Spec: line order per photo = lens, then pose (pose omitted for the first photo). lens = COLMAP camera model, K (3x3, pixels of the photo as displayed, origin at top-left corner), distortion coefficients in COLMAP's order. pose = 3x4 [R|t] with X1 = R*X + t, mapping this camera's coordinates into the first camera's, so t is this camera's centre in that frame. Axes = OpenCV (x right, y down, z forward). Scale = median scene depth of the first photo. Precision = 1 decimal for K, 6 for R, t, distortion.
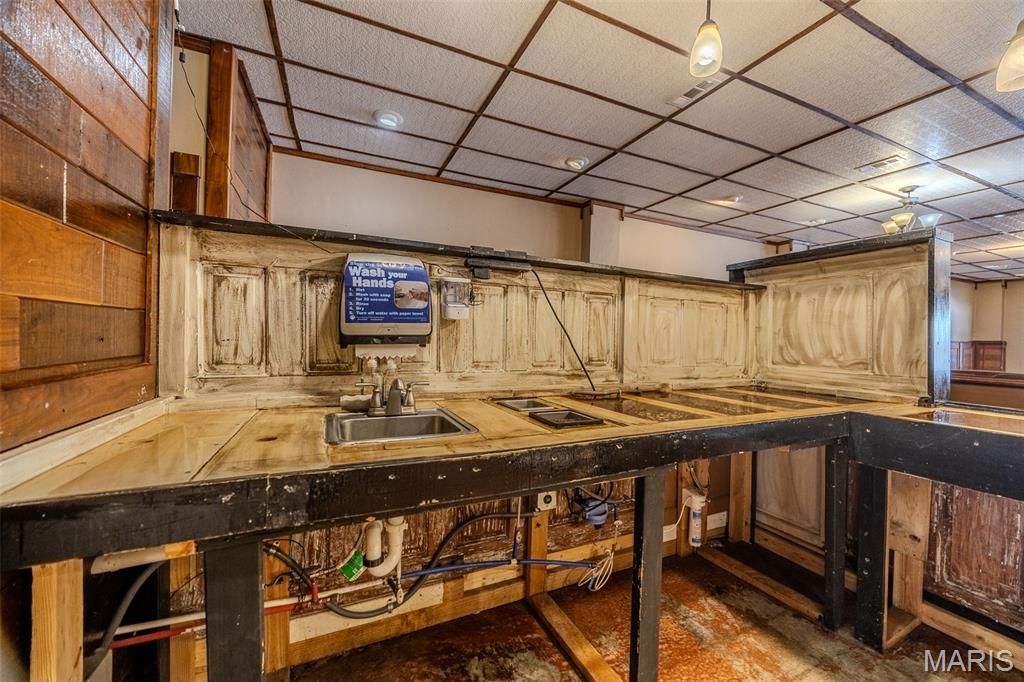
lens RADIAL K [[389.0, 0, 516.6], [0, 389.0, 338.5], [0, 0, 1]] dist [-0.002500, 0.000130]
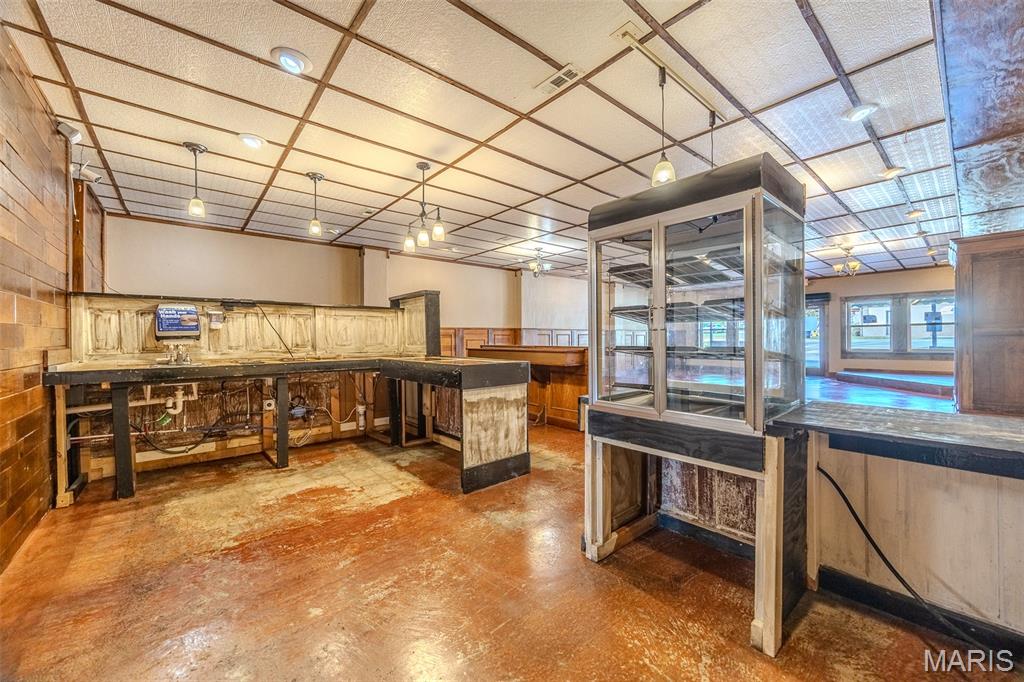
lens RADIAL K [[389.0, 0, 515.2], [0, 389.0, 338.0], [0, 0, 1]] dist [-0.002500, 0.000130]
pose [[0.961272, -0.031077, 0.273842, 0.960669], [0.031056, 0.999508, 0.004415, 0.054643], [-0.273845, 0.004260, 0.961764, -1.807602]]
